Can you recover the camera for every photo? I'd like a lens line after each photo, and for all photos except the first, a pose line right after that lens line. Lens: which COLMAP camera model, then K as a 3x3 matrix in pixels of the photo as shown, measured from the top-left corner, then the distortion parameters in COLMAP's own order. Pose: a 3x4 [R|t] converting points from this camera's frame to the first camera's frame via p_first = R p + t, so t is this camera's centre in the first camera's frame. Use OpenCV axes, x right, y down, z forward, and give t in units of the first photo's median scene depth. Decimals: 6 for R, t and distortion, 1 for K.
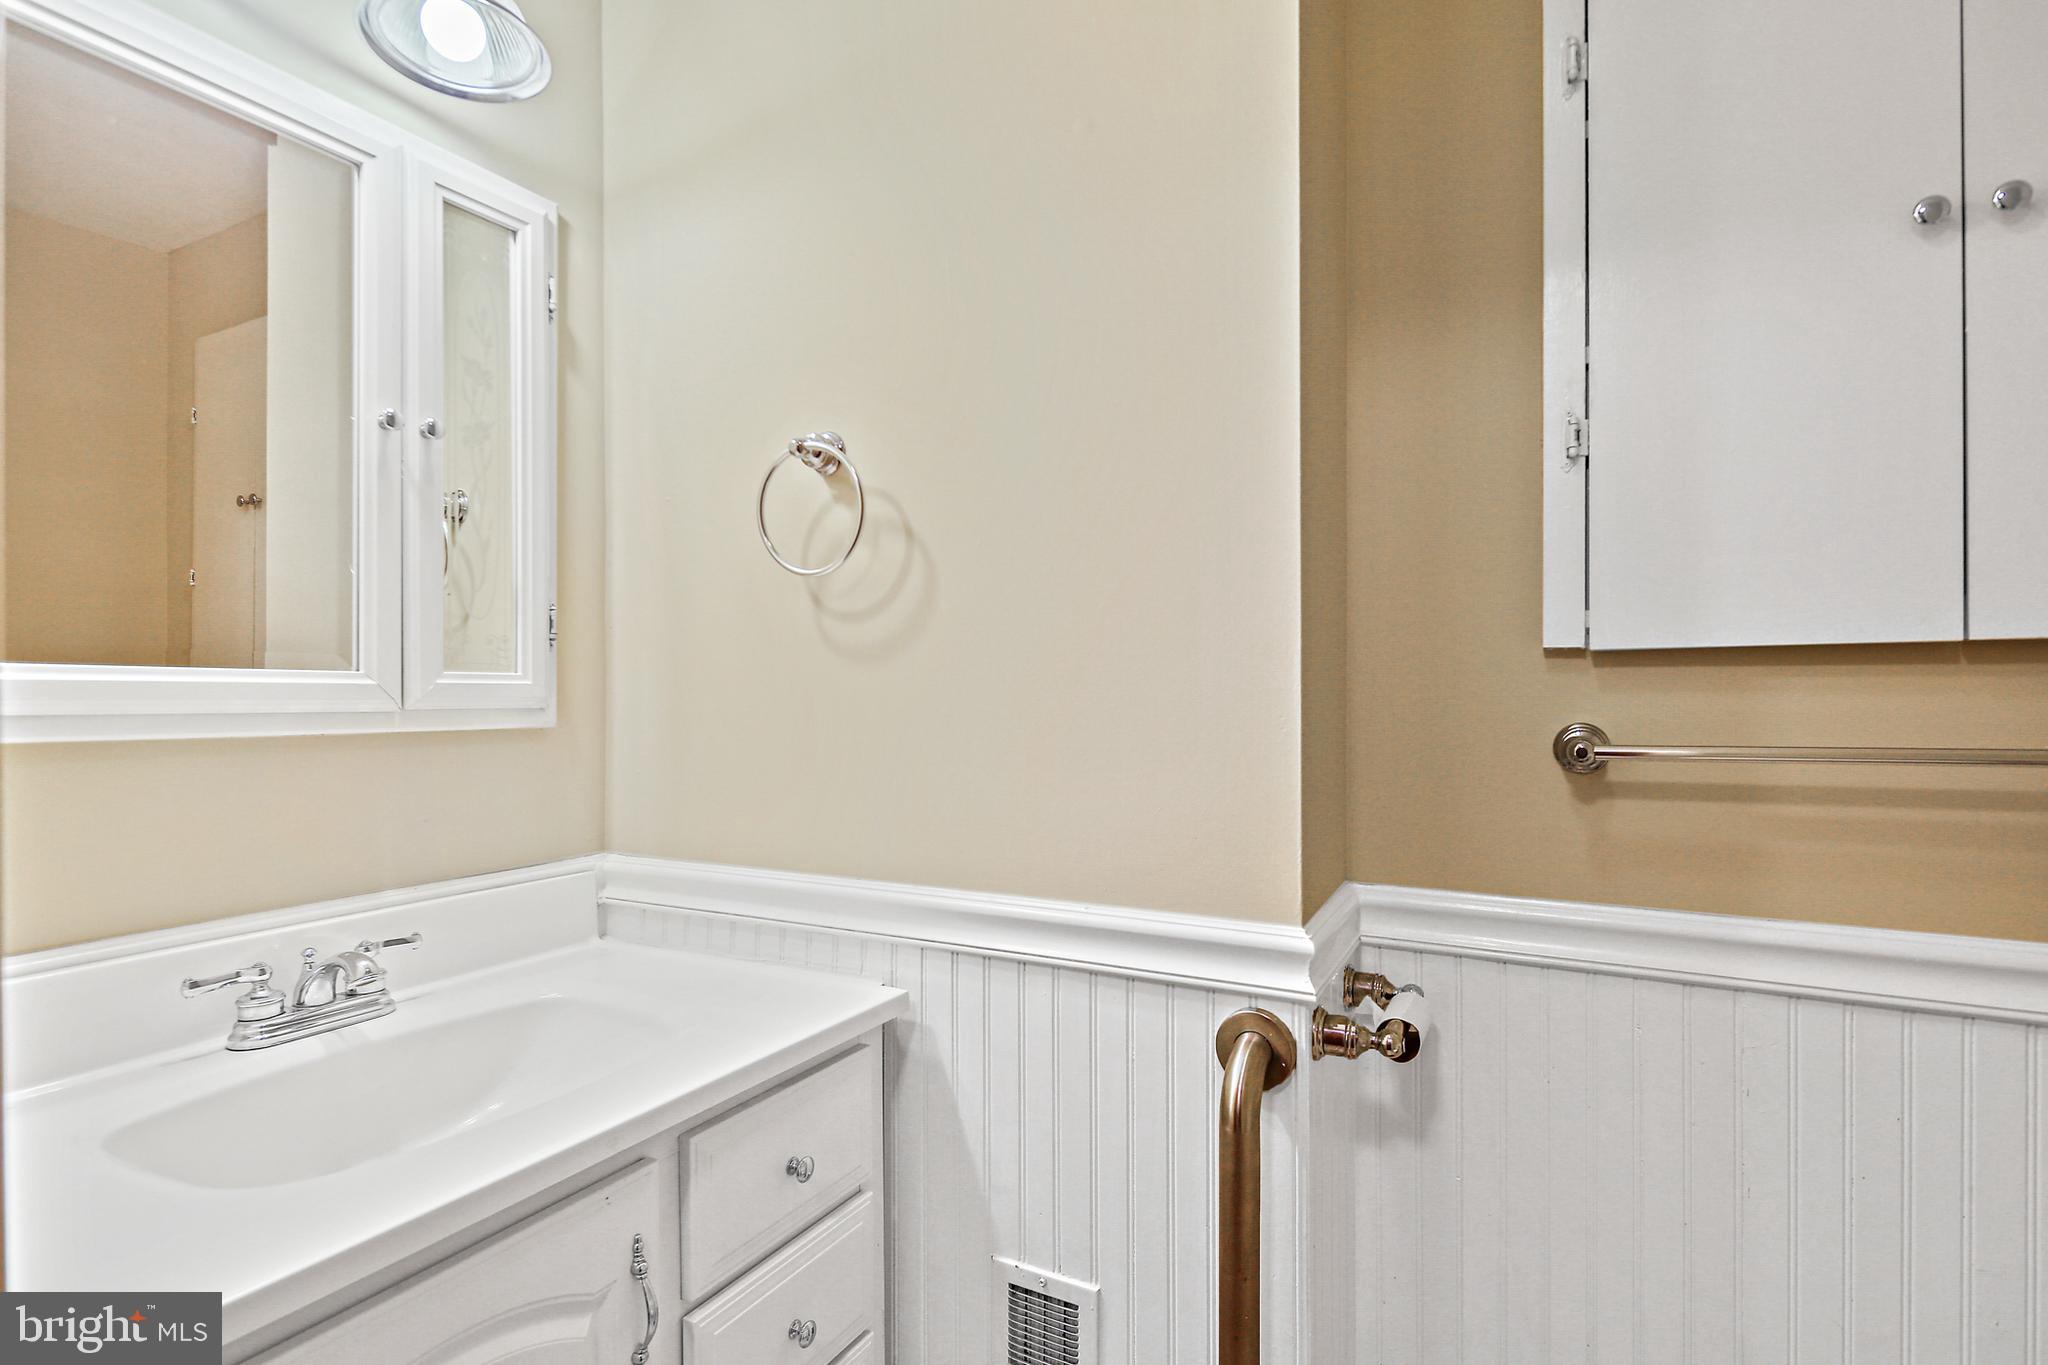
lens RADIAL K [[1005.0, 0, 1026.8], [0, 1005.0, 681.2], [0, 0, 1]] dist [0.003173, -0.003857]
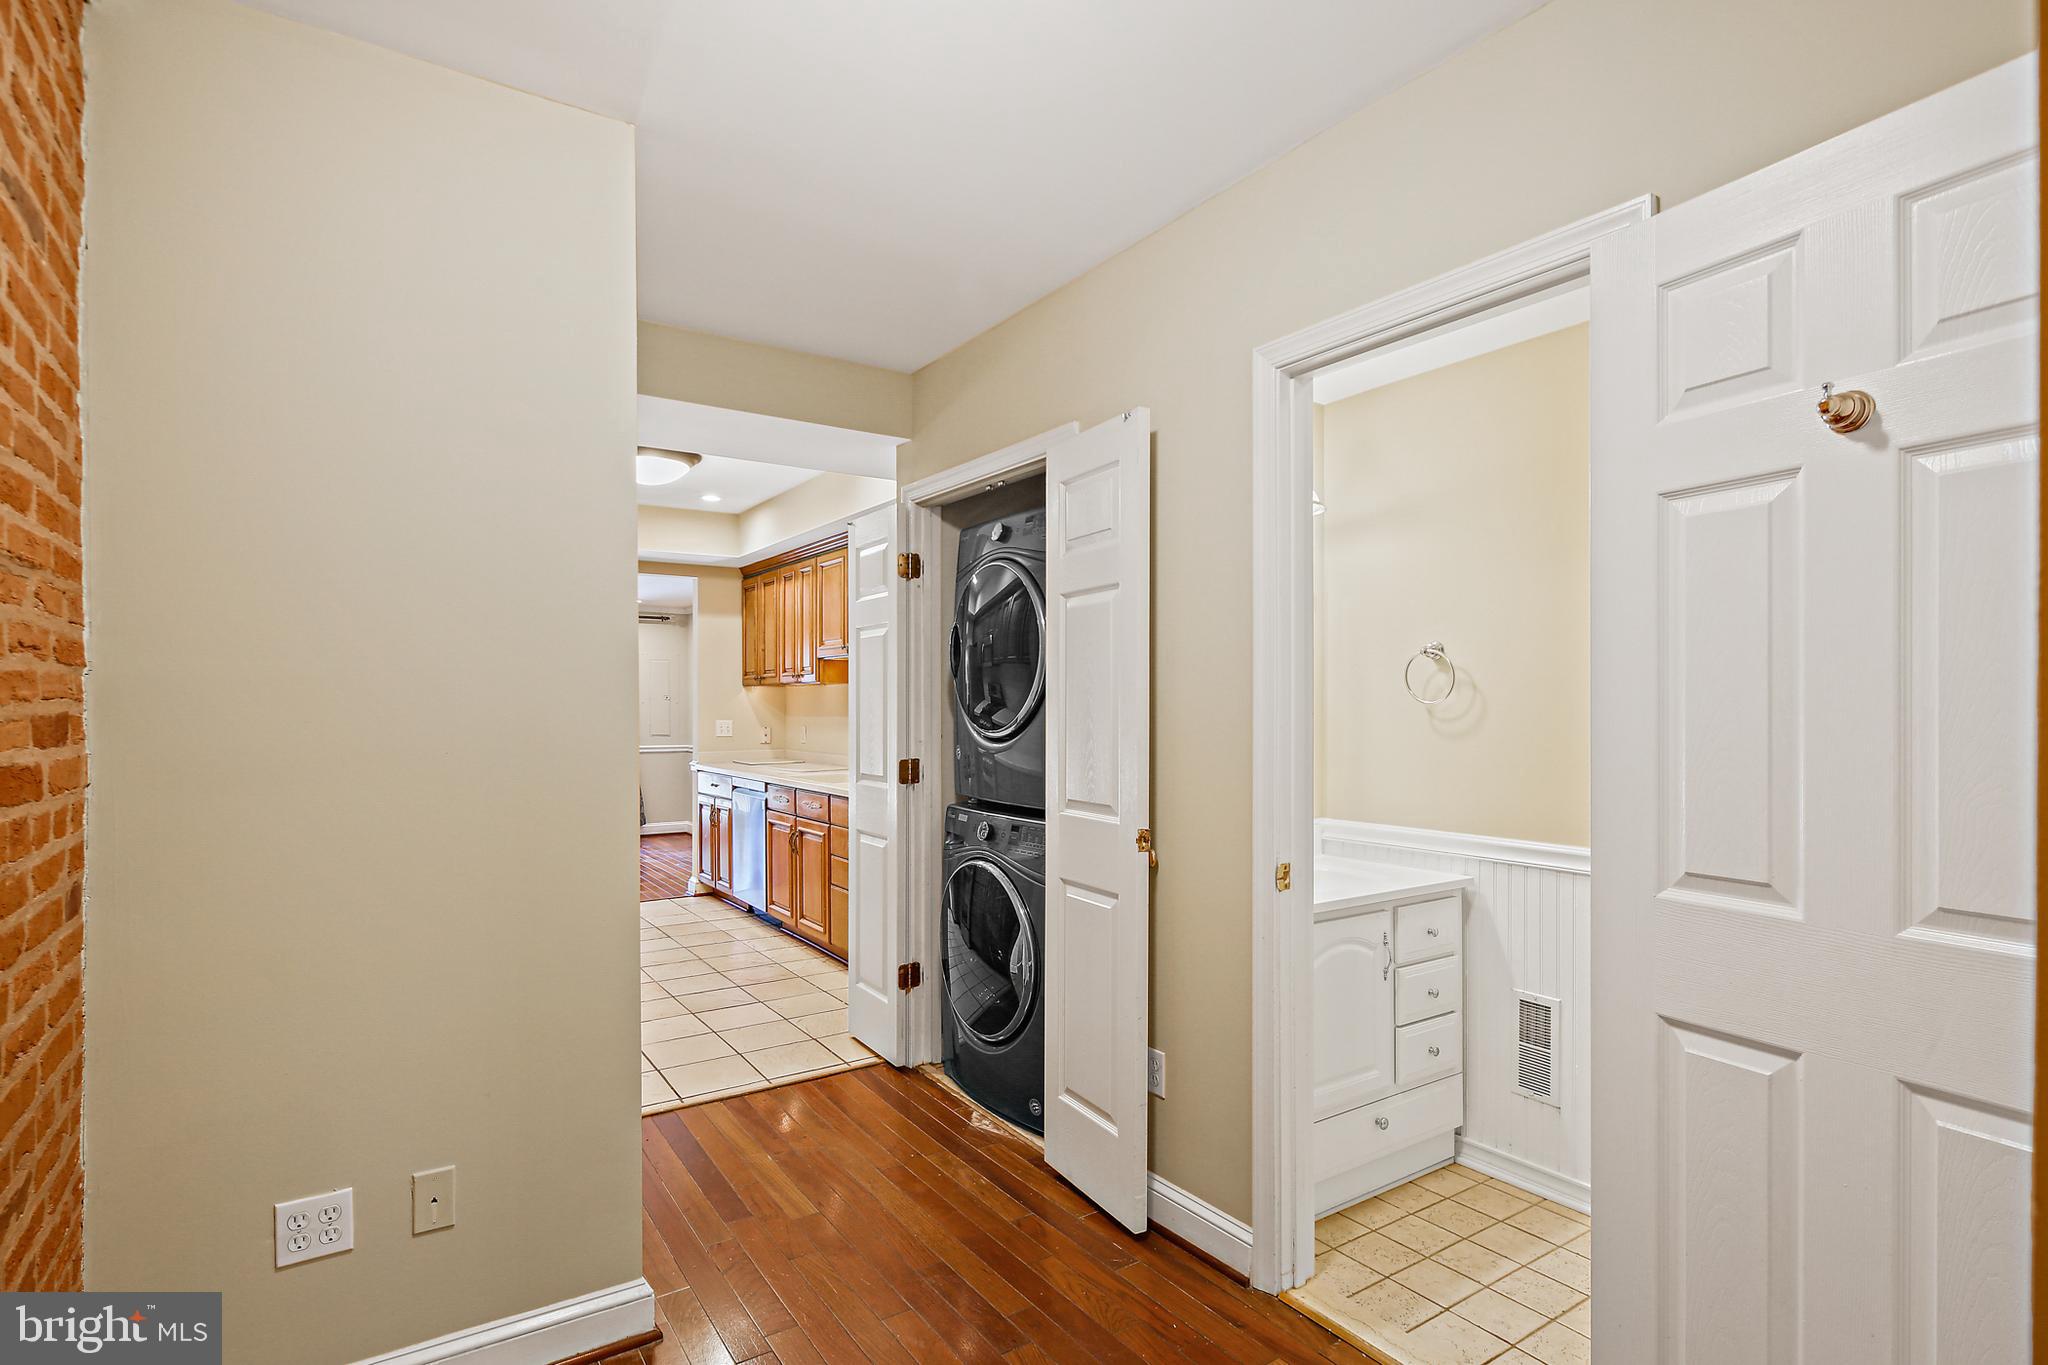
lens RADIAL K [[1005.0, 0, 1020.8], [0, 1005.0, 710.5], [0, 0, 1]] dist [0.003173, -0.003857]
pose [[0.882634, 0.004823, -0.470036, 0.055596], [-0.001626, 0.999973, 0.007208, -0.108857], [0.470058, -0.005598, 0.882618, -1.648259]]
